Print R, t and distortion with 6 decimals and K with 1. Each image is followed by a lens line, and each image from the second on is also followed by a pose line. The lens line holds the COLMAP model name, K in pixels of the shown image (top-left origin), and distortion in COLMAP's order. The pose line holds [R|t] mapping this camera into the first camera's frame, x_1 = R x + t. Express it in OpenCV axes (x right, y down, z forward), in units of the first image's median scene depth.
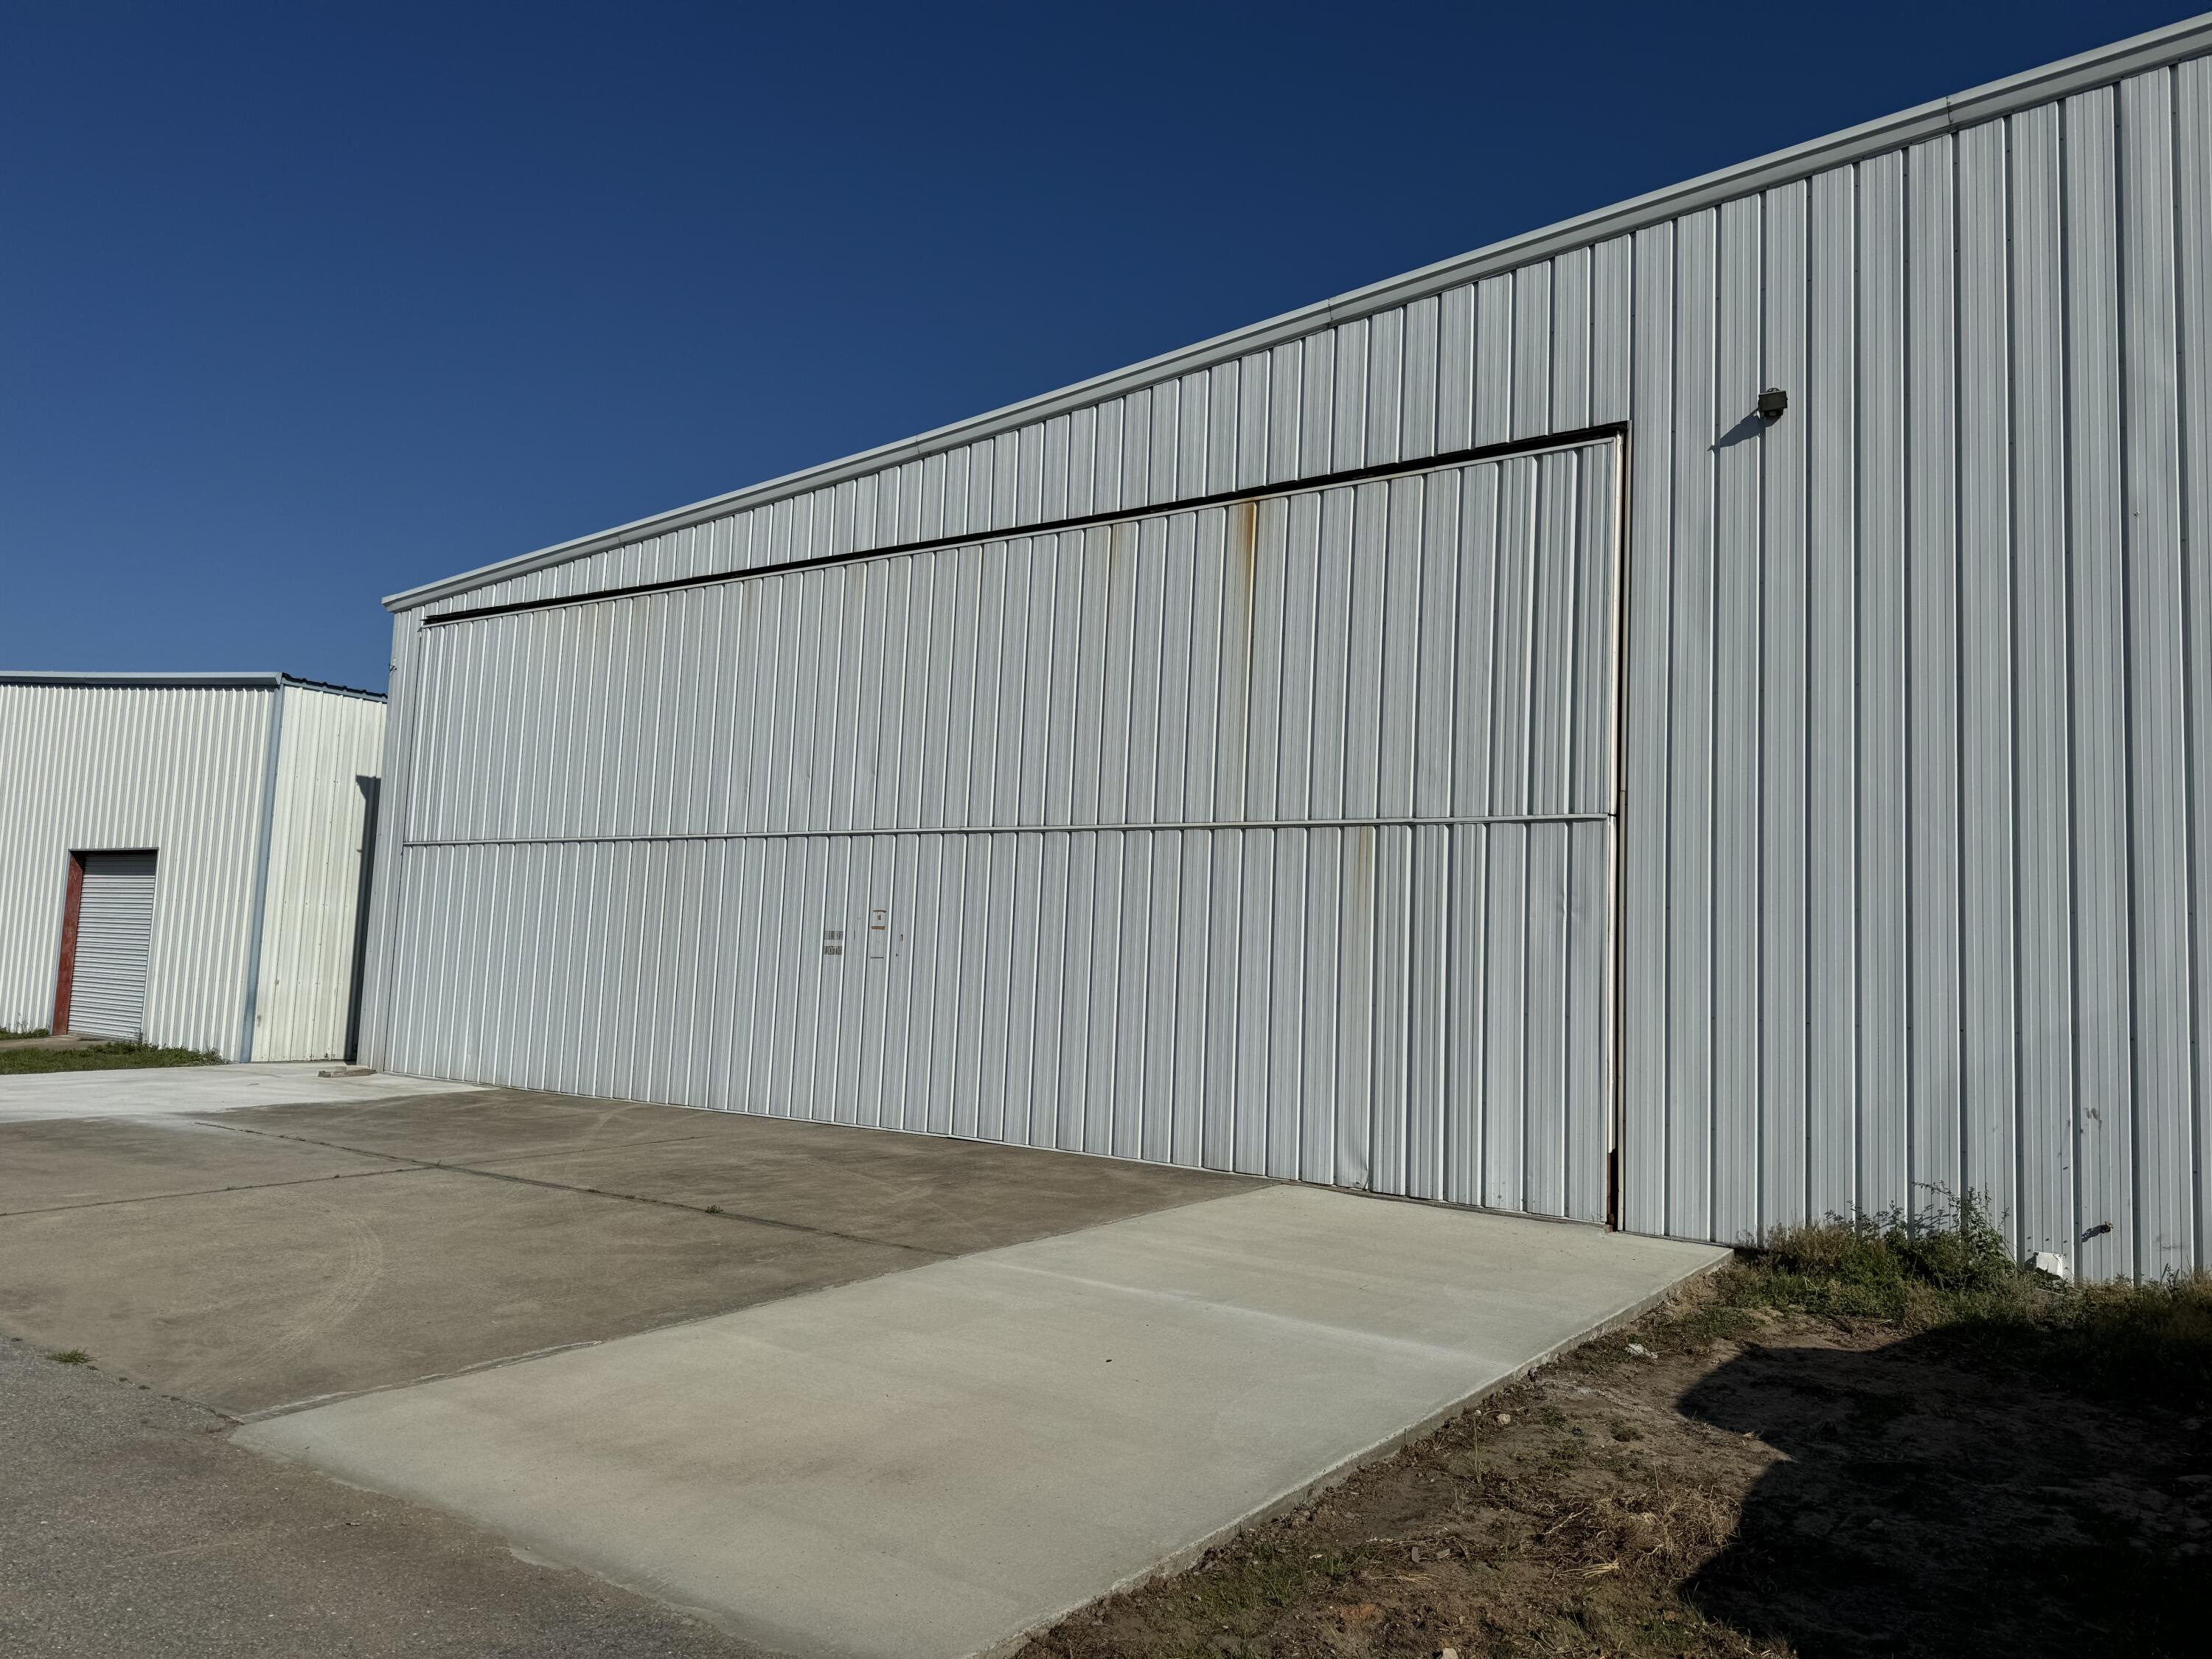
lens RADIAL K [[1558.4, 0, 1099.7], [0, 1558.4, 834.1], [0, 0, 1]] dist [0.044714, -0.033645]
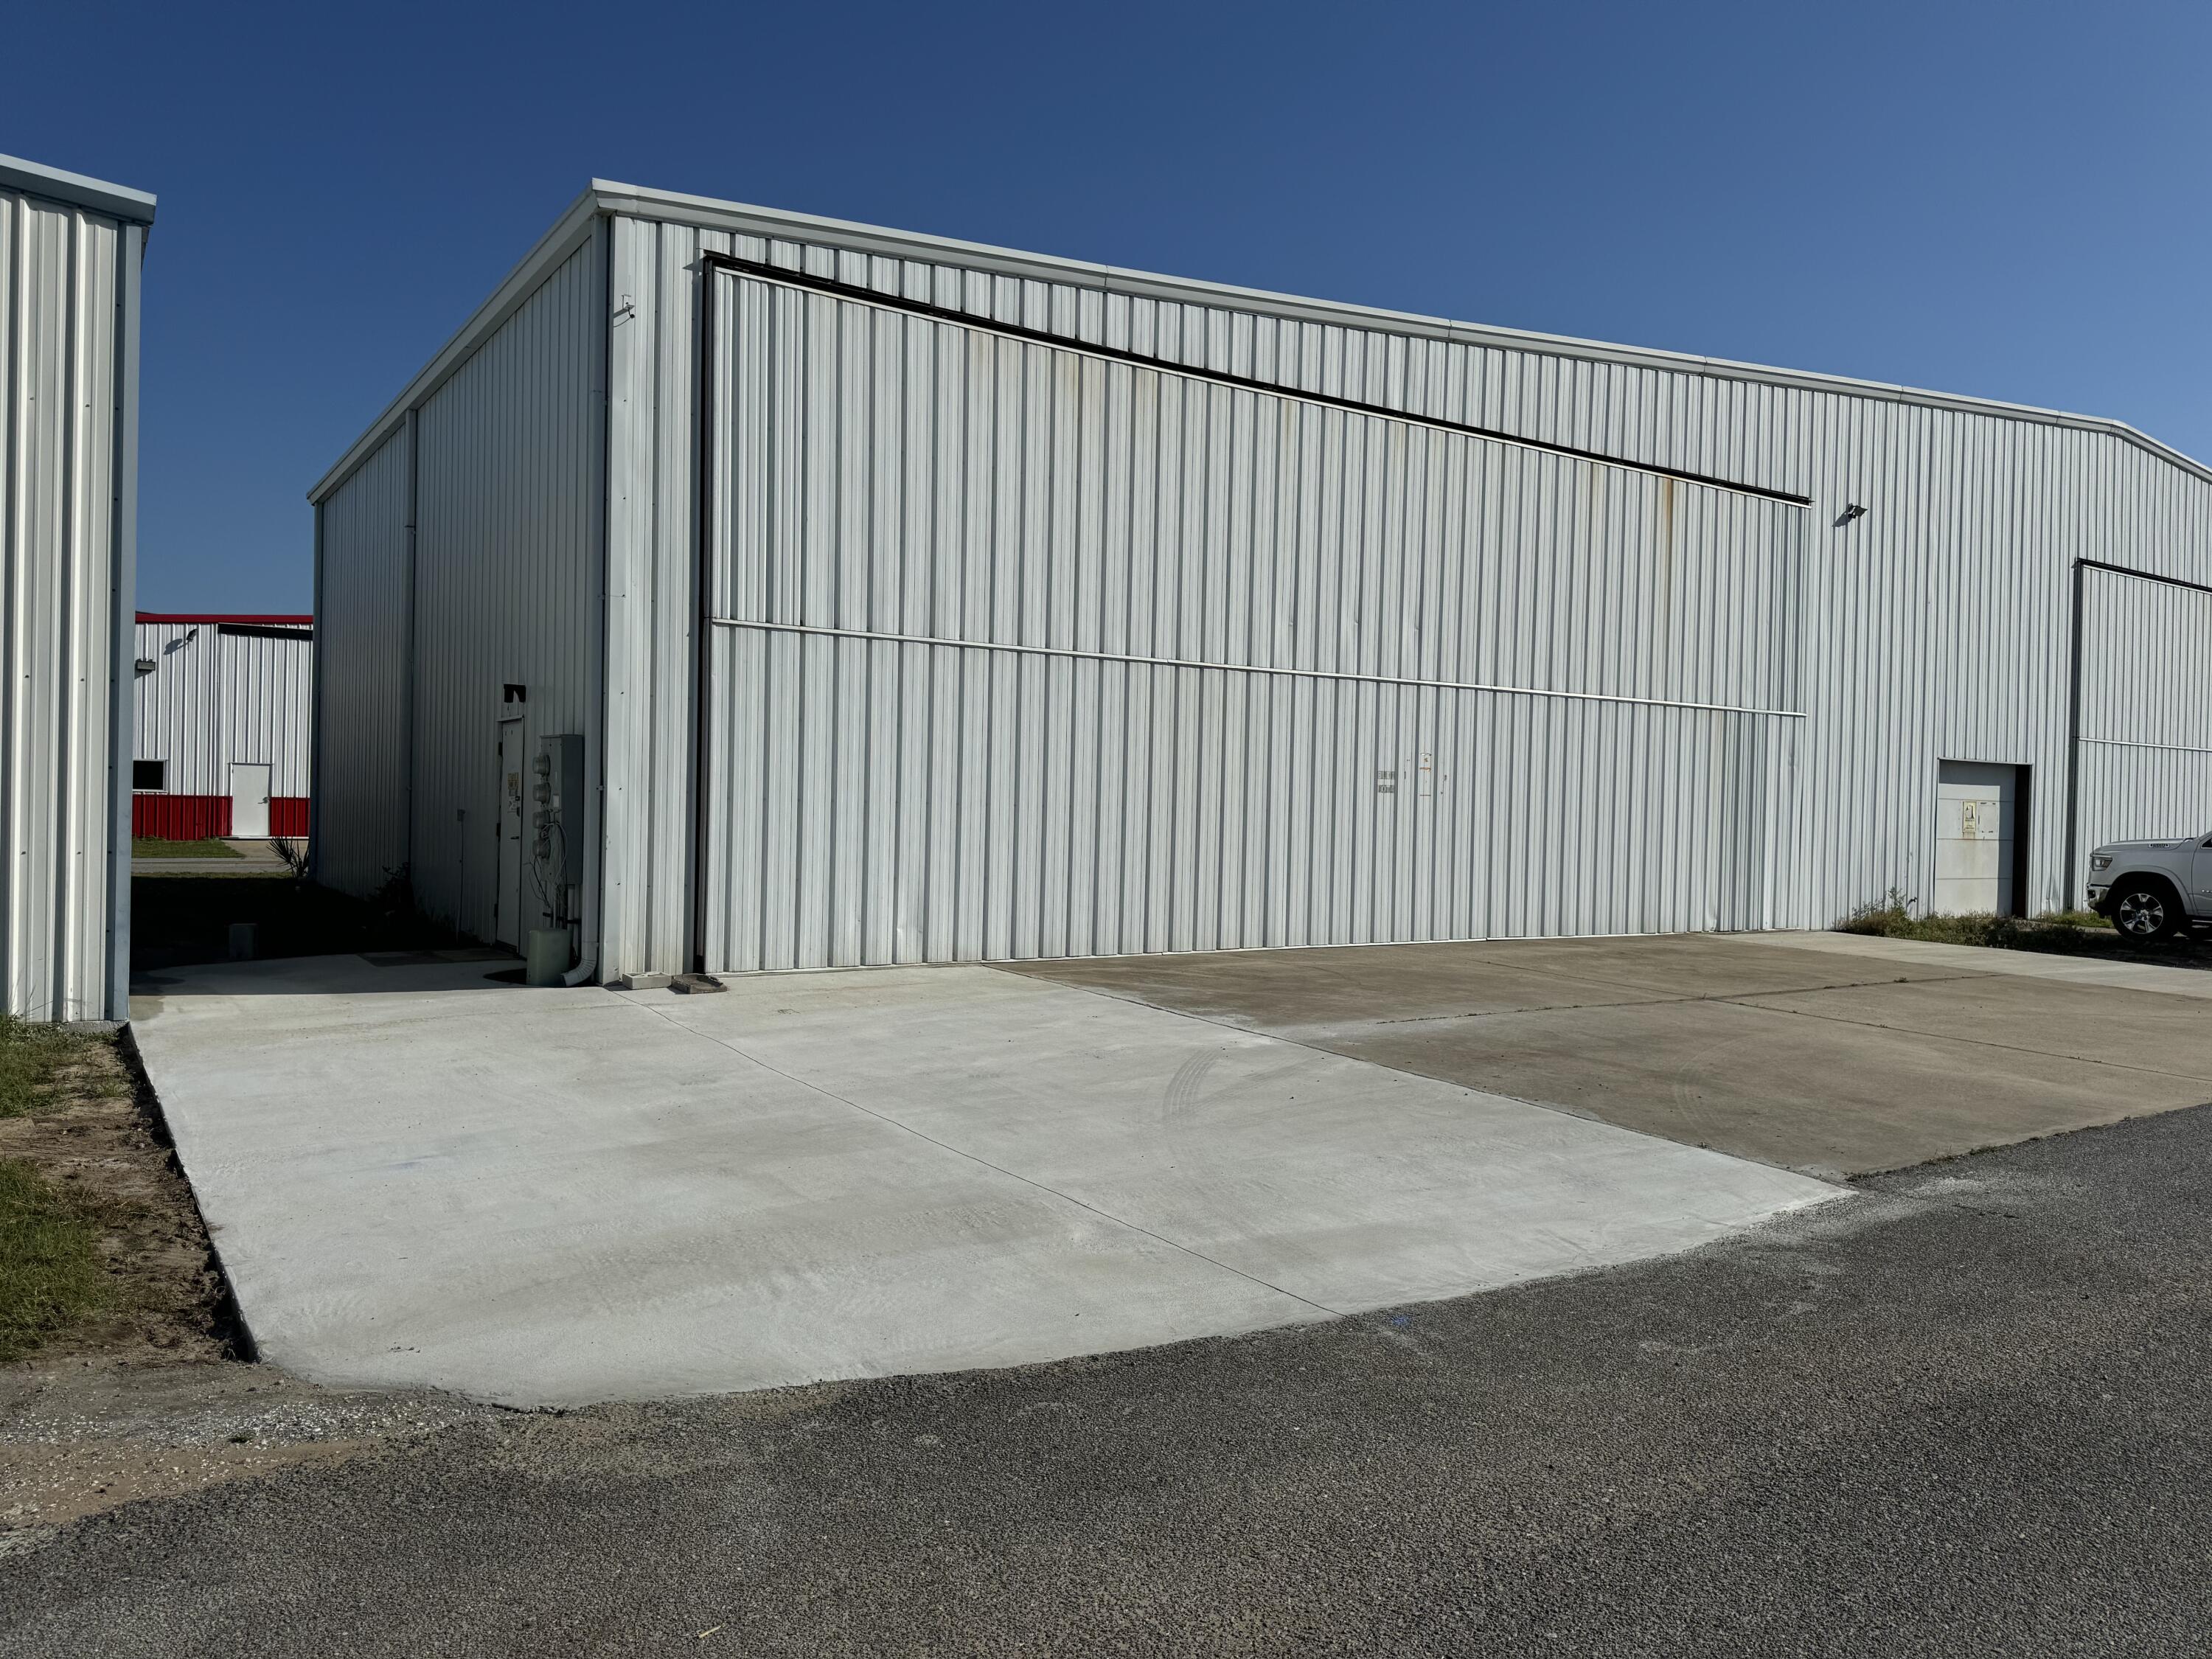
lens RADIAL K [[1410.6, 0, 1106.0], [0, 1410.6, 829.5], [0, 0, 1]] dist [0.033362, -0.071580]
pose [[0.403298, -0.056012, 0.913353, -1.349686], [-0.091045, 0.990716, 0.100958, 0.024731], [-0.910528, -0.123872, 0.394454, 0.928262]]
